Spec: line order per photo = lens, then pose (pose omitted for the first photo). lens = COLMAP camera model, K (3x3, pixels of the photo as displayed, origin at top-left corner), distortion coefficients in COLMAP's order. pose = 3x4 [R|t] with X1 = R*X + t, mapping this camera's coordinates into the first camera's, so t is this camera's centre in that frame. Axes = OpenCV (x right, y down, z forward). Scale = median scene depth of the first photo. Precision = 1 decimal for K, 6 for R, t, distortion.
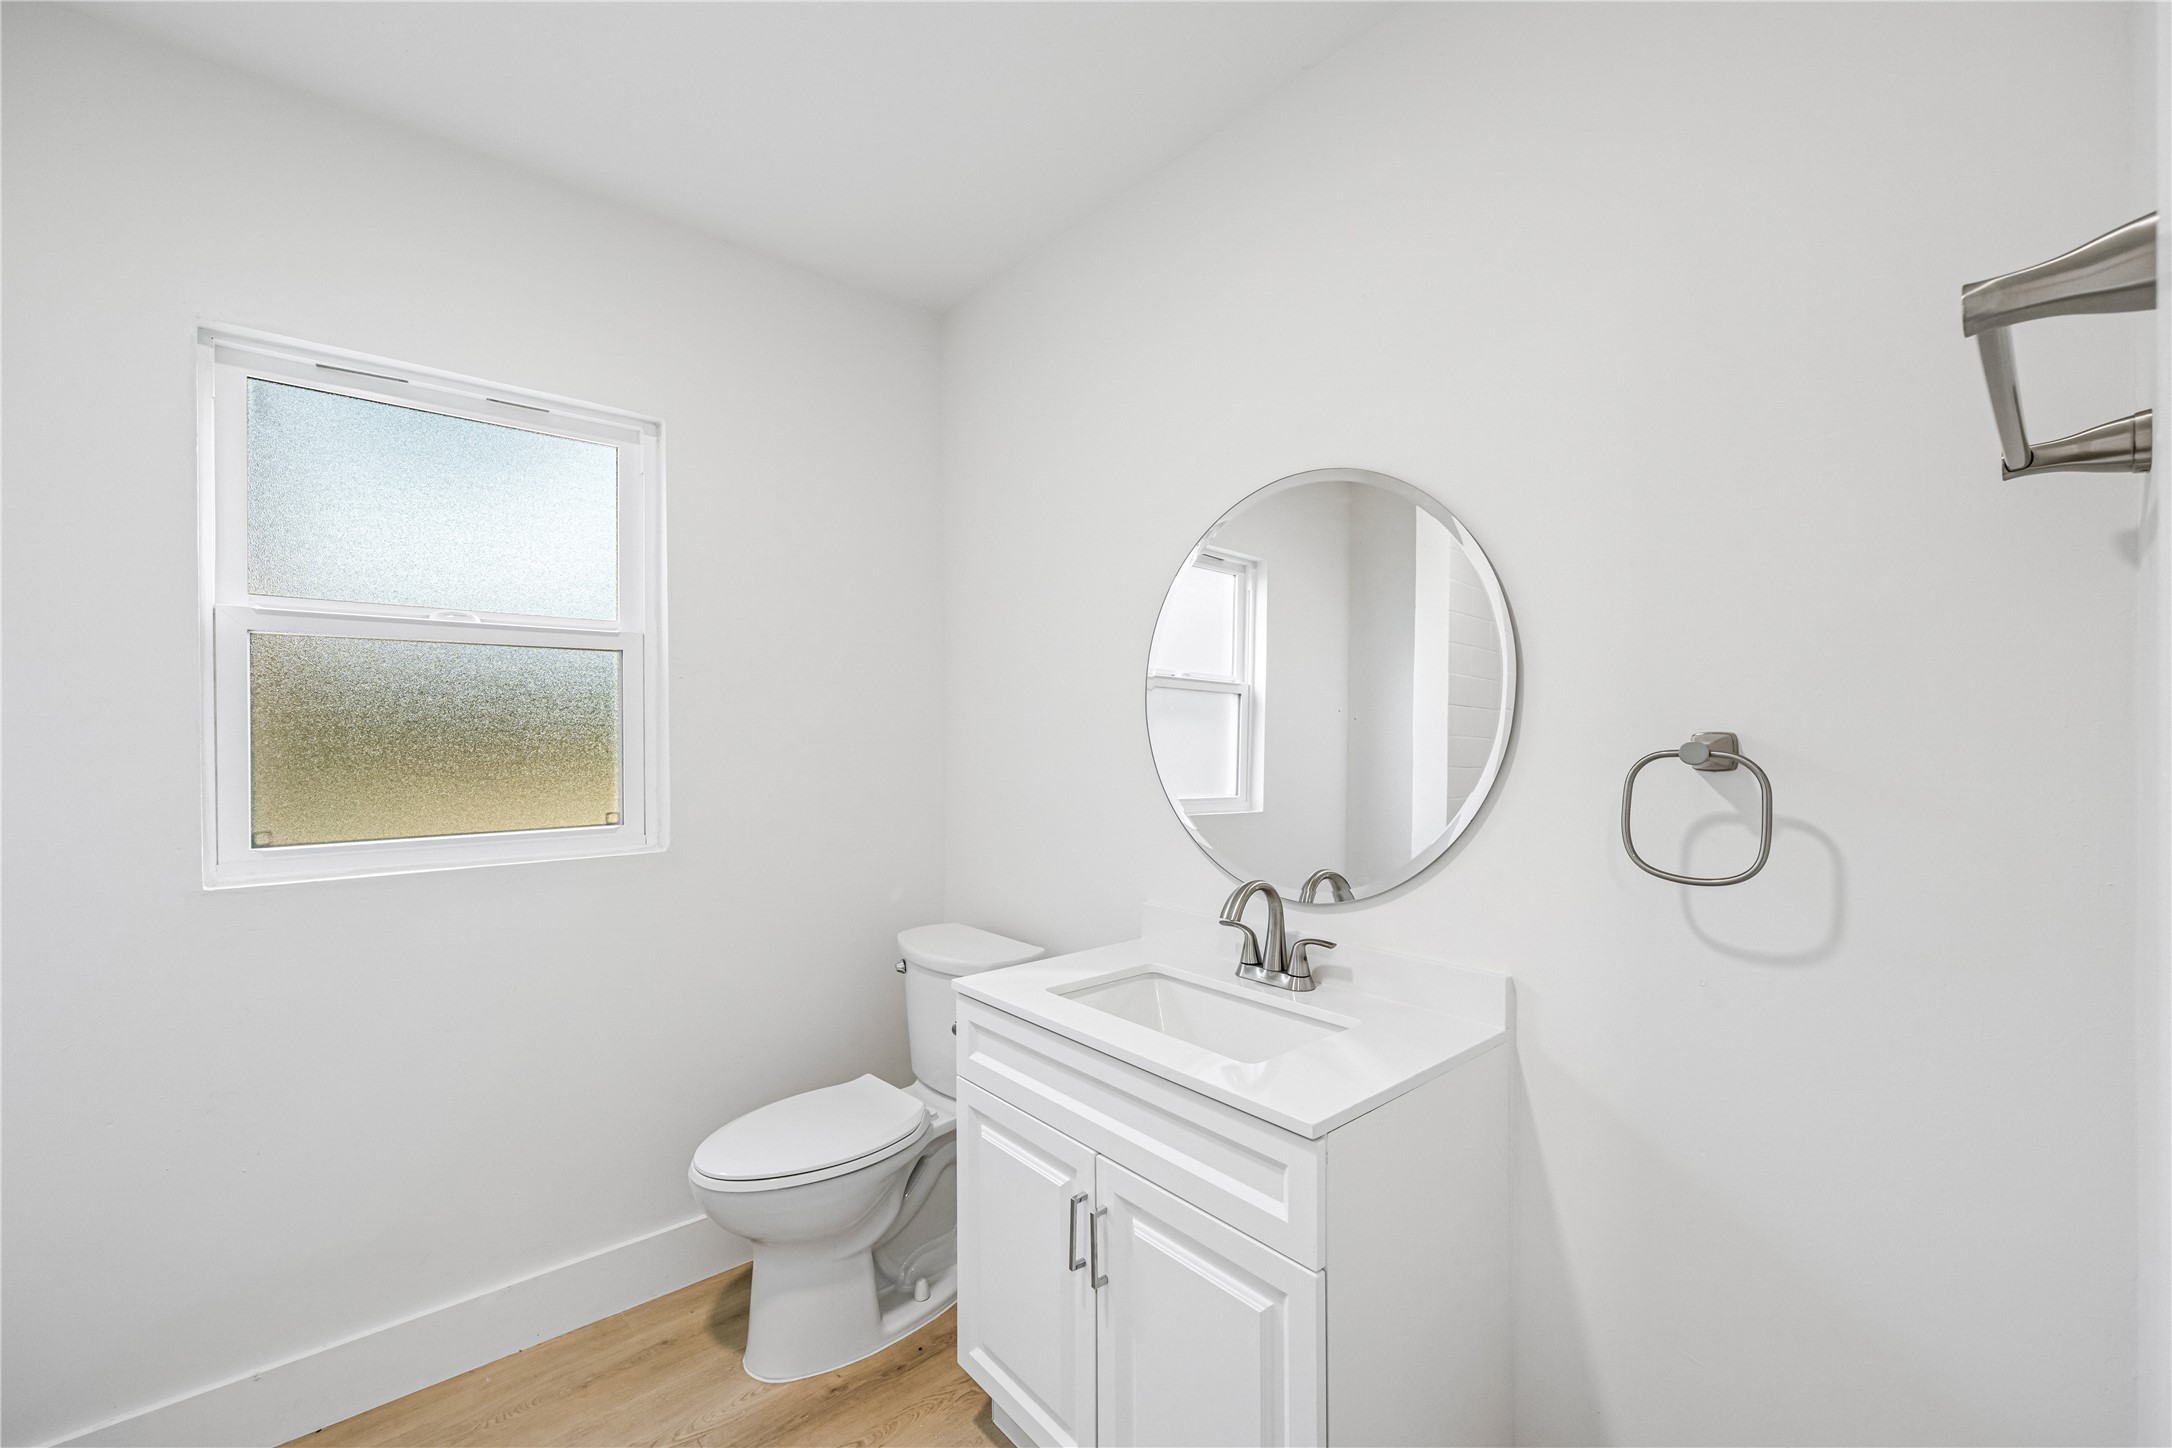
lens RADIAL K [[871.7, 0, 1095.8], [0, 871.7, 727.9], [0, 0, 1]] dist [-0.001767, 0.000052]
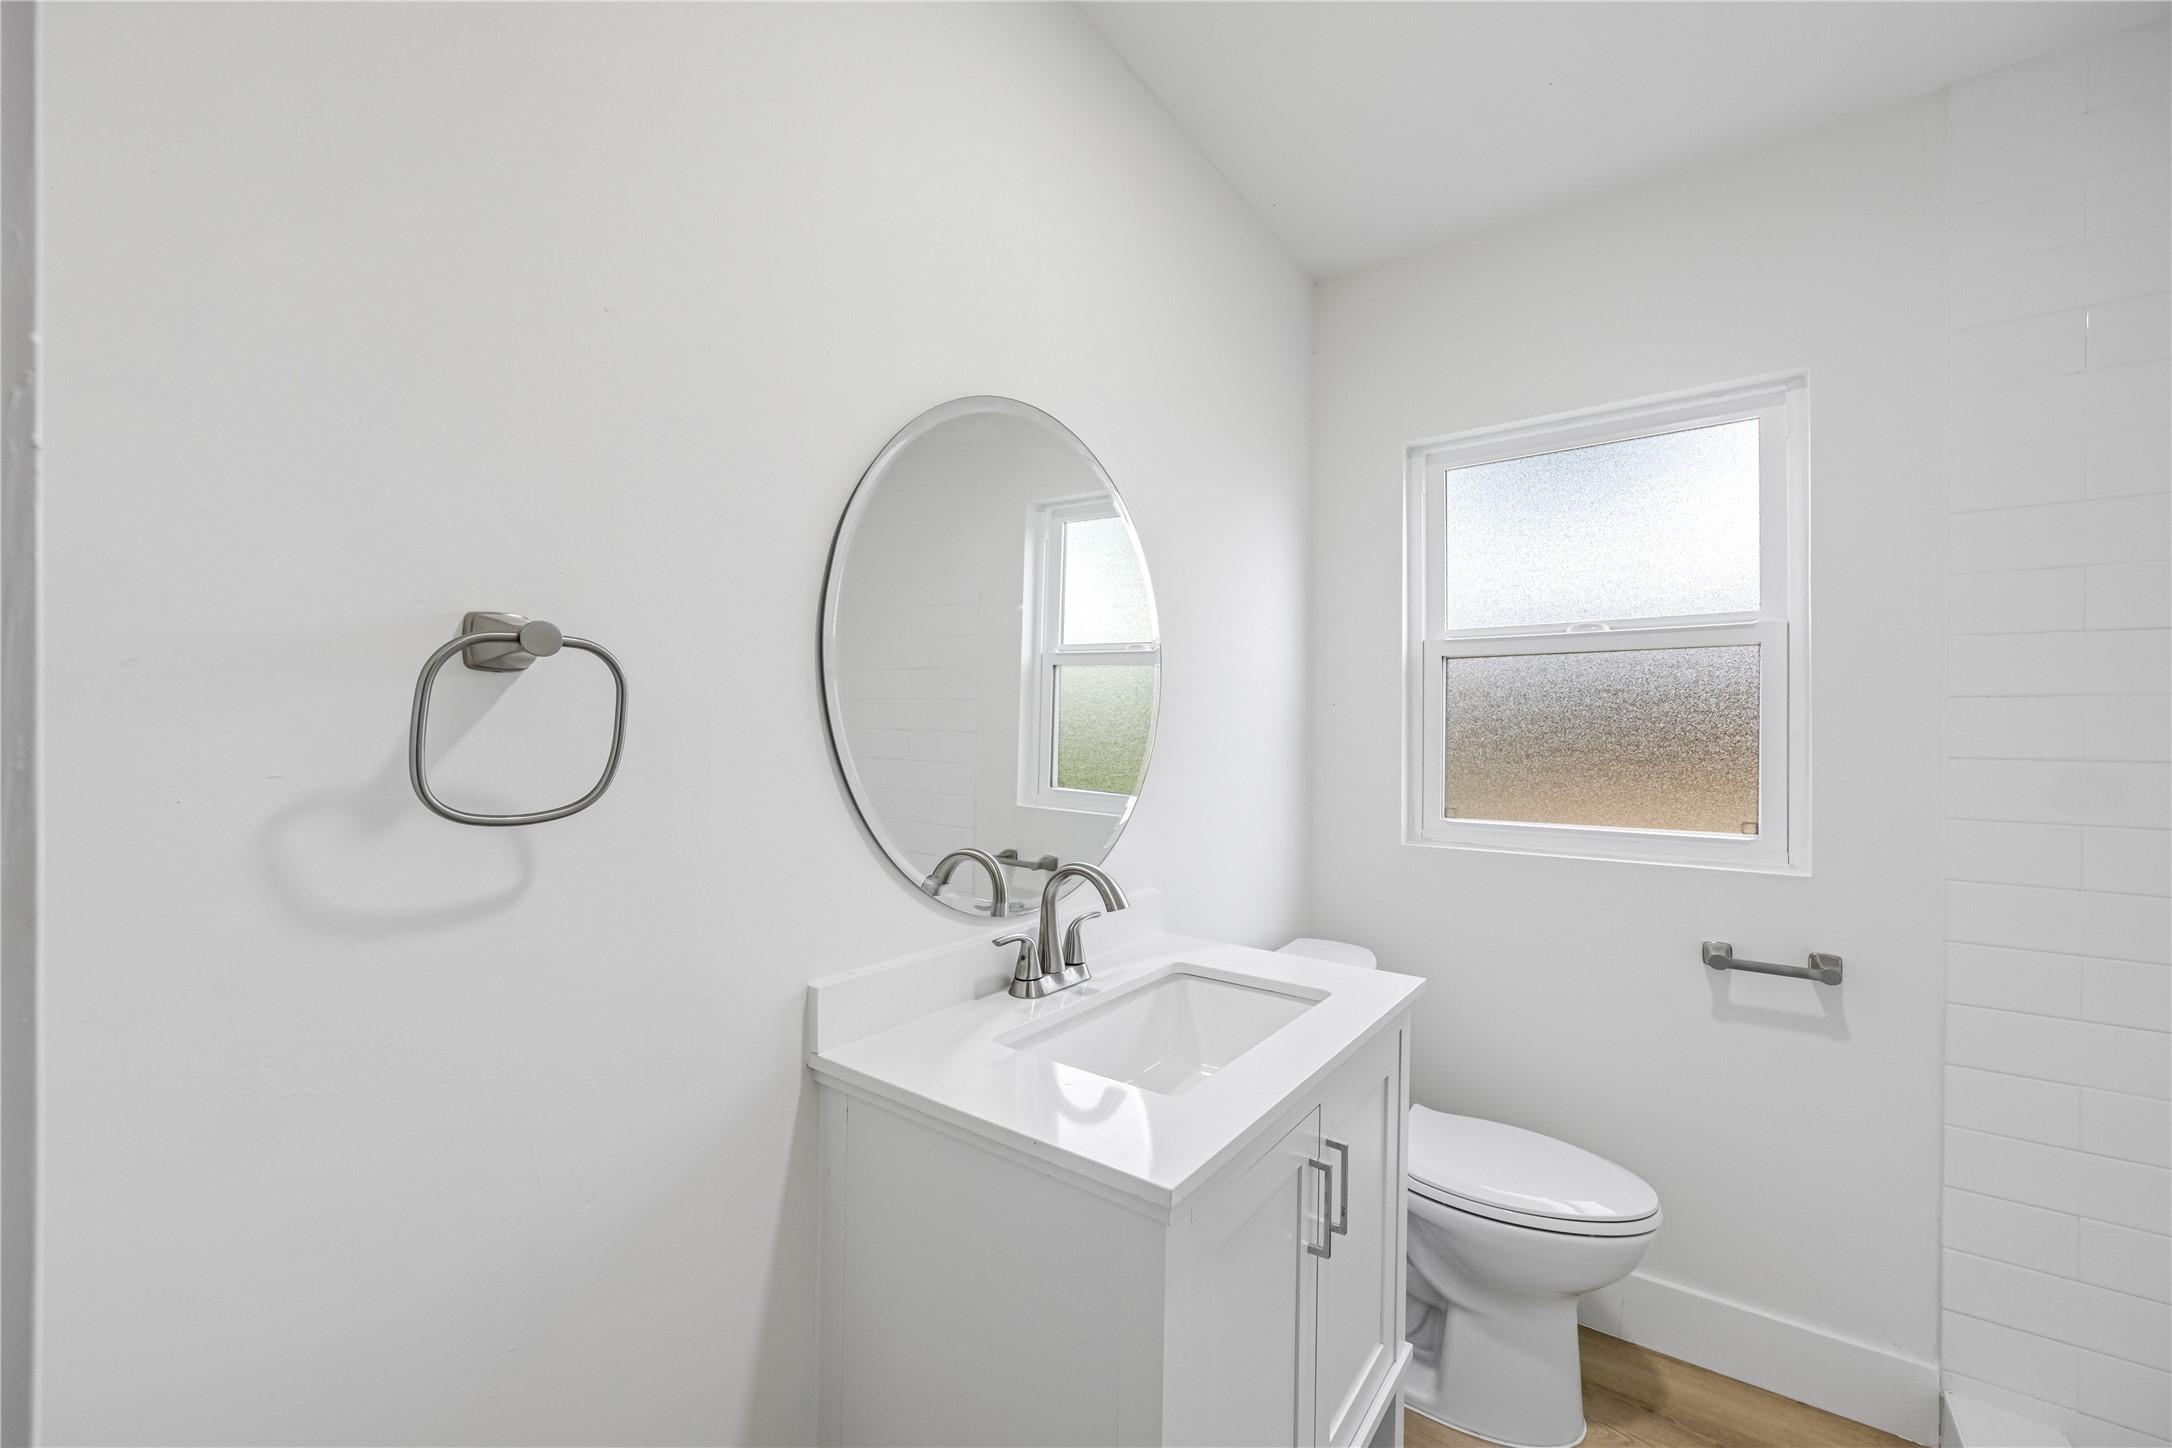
lens RADIAL K [[871.7, 0, 1095.8], [0, 871.7, 727.9], [0, 0, 1]] dist [-0.001767, 0.000052]
pose [[0.208068, -0.005479, -0.978099, 0.184871], [-0.003811, 0.999972, -0.006413, 0.005355], [0.978107, 0.005062, 0.208041, 0.152878]]
